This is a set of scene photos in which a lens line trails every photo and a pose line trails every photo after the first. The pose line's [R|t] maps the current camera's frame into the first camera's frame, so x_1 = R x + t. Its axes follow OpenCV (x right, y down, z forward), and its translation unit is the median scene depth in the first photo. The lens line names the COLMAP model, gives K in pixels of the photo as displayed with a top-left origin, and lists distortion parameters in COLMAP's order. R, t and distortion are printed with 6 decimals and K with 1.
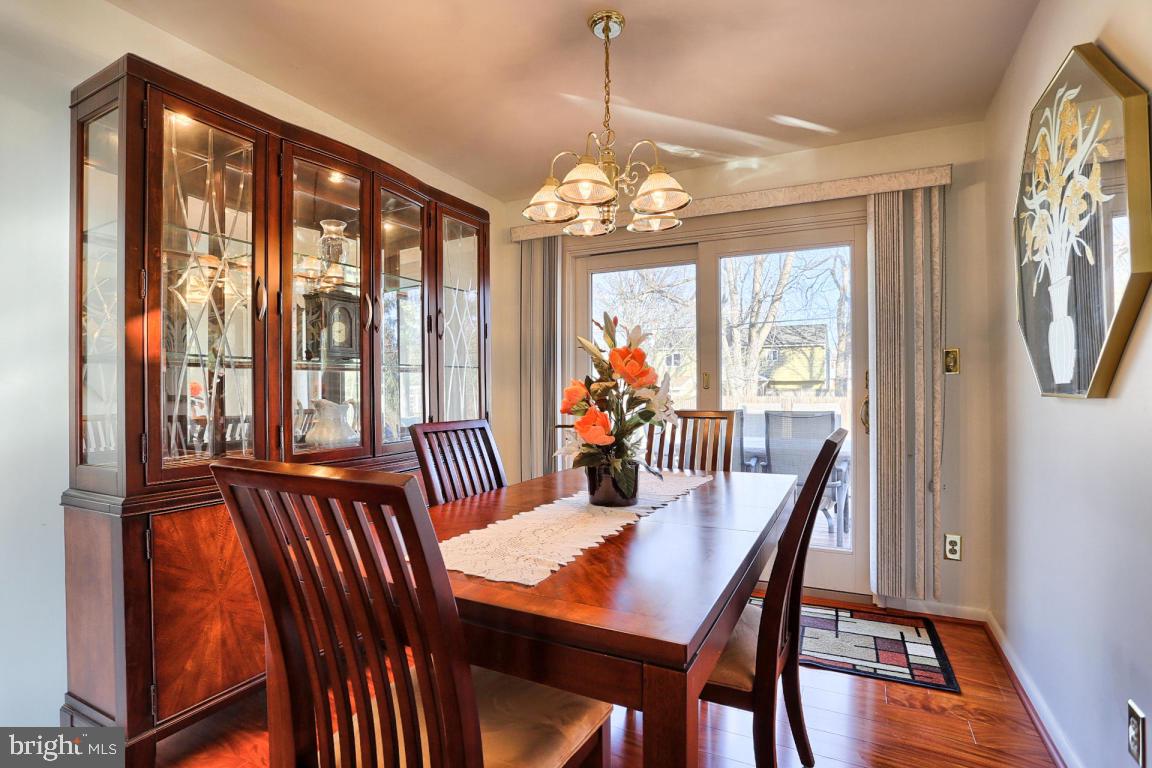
lens RADIAL K [[560.9, 0, 570.1], [0, 560.9, 386.7], [0, 0, 1]] dist [-0.082309, 0.037063]
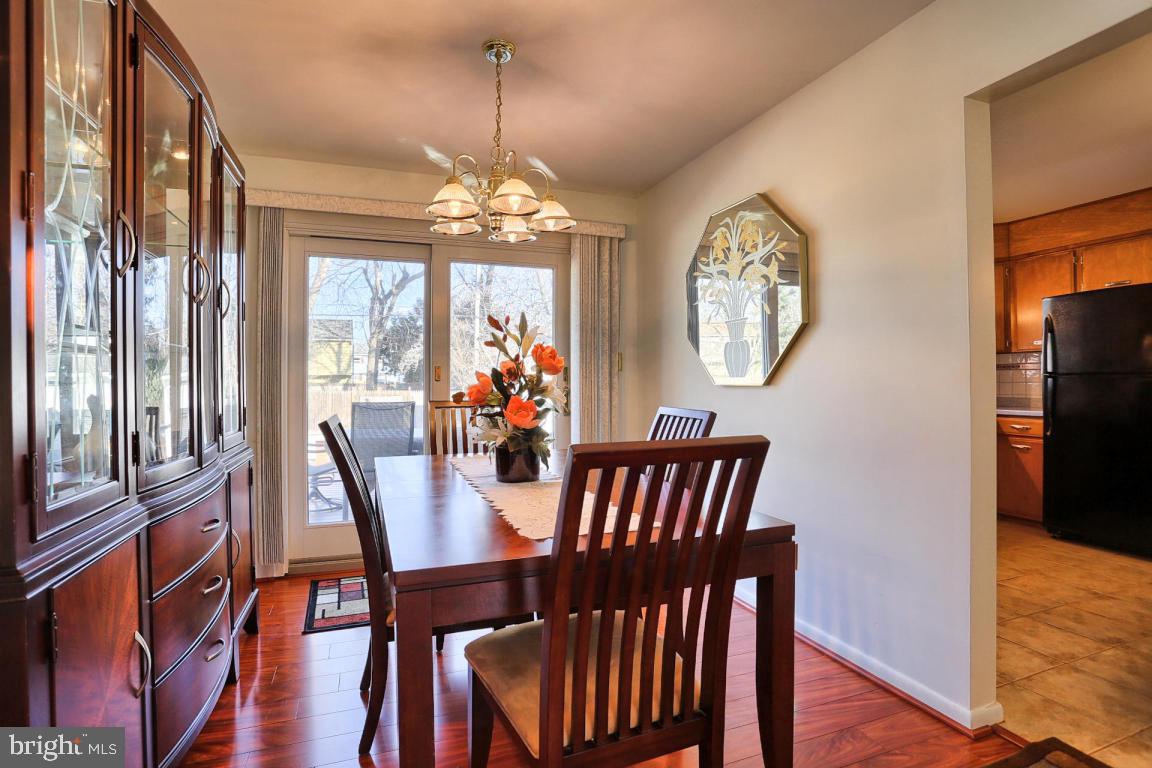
lens RADIAL K [[560.9, 0, 570.1], [0, 560.9, 386.7], [0, 0, 1]] dist [-0.082309, 0.037063]
pose [[0.671570, -0.007778, 0.740900, -0.459260], [0.000511, 0.999950, 0.010034, 0.004879], [-0.740941, -0.006360, 0.671540, 0.099382]]
